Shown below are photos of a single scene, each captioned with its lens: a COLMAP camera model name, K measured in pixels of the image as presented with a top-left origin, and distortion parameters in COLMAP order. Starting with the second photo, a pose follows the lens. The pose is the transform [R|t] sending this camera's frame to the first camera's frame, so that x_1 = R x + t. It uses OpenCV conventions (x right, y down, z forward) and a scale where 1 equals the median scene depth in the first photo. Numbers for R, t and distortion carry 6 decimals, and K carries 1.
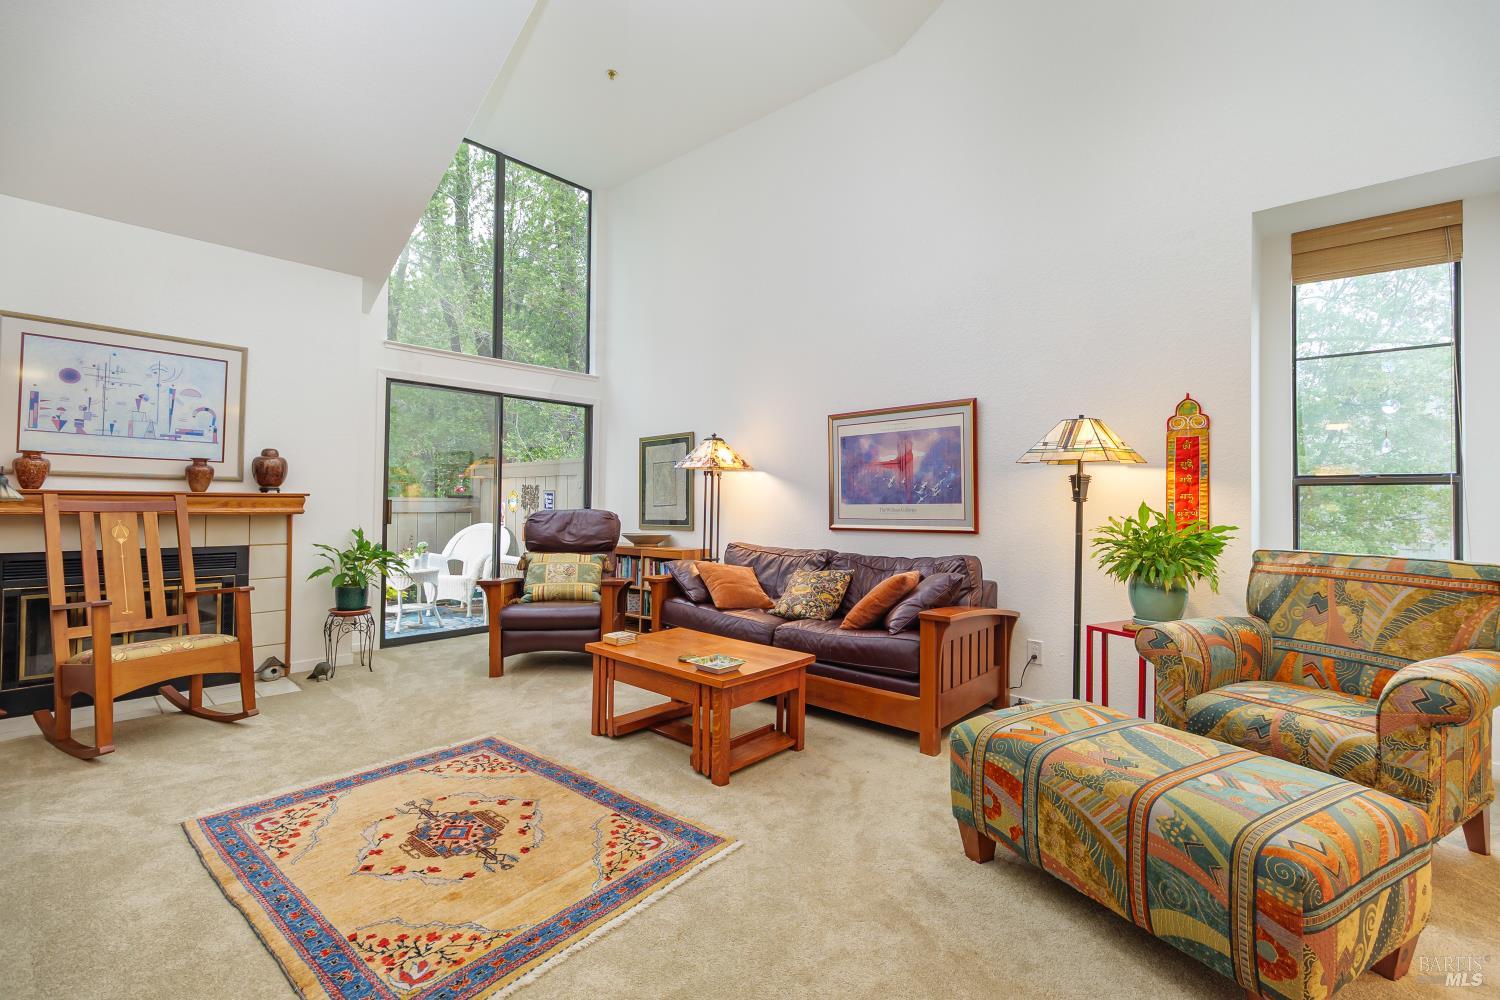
lens RADIAL K [[665.0, 0, 757.8], [0, 665.0, 495.2], [0, 0, 1]] dist [-0.001260, -0.000560]
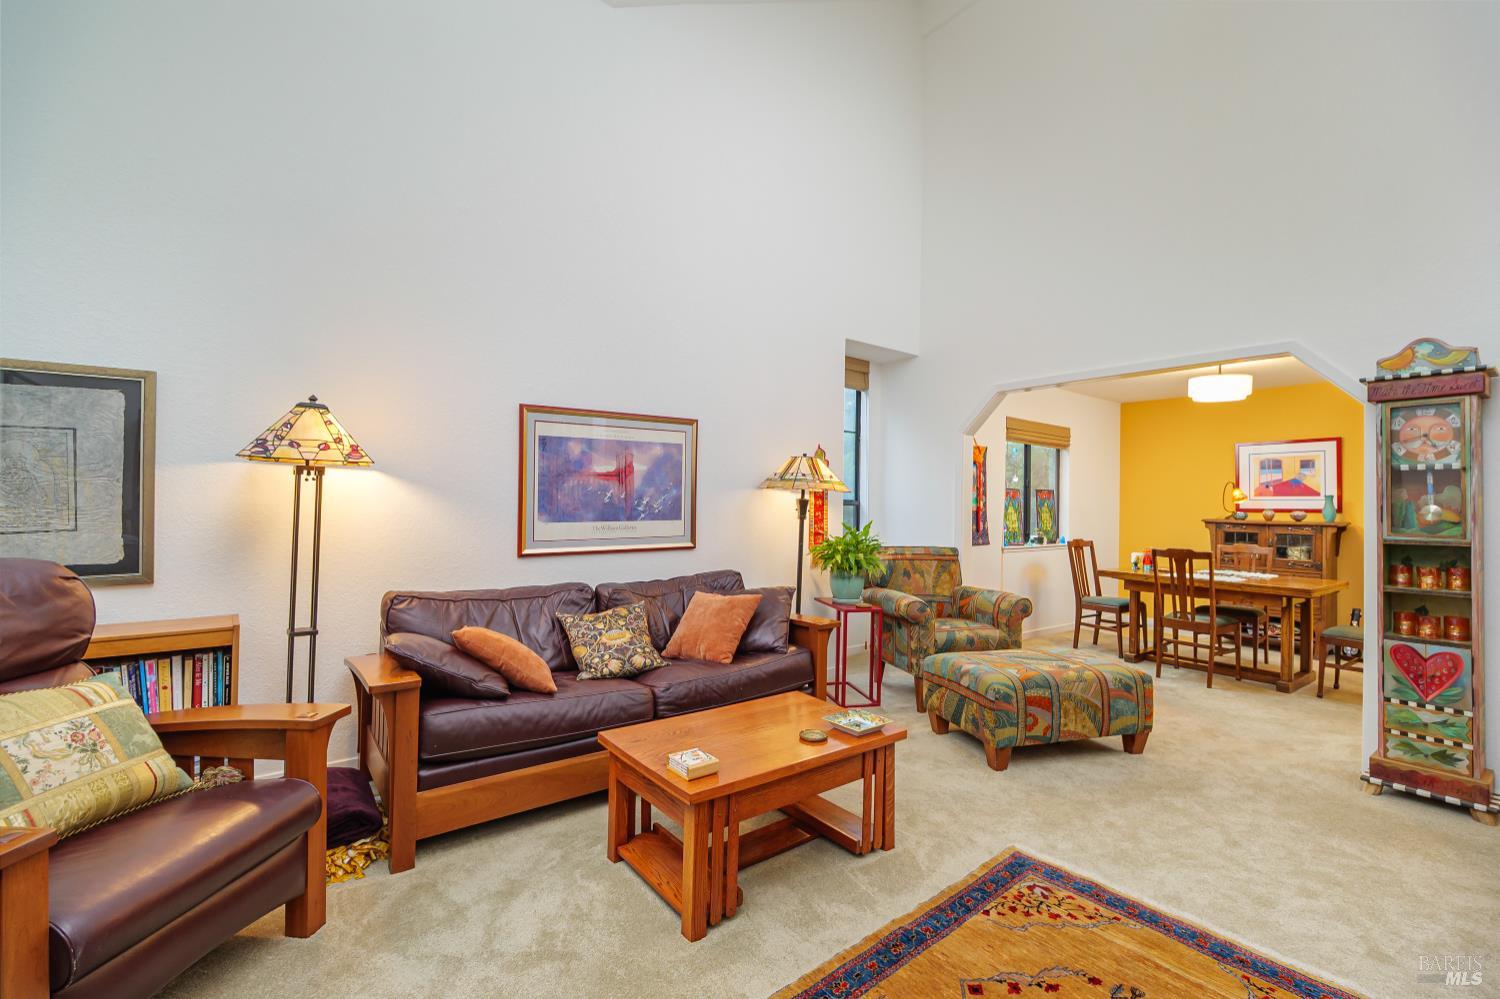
lens RADIAL K [[665.0, 0, 752.8], [0, 665.0, 497.6], [0, 0, 1]] dist [-0.001260, -0.000560]
pose [[0.176245, 0.000719, 0.984346, -0.651996], [-0.029023, 0.999569, 0.004467, -0.028341], [-0.983918, -0.029356, 0.176190, 0.682513]]
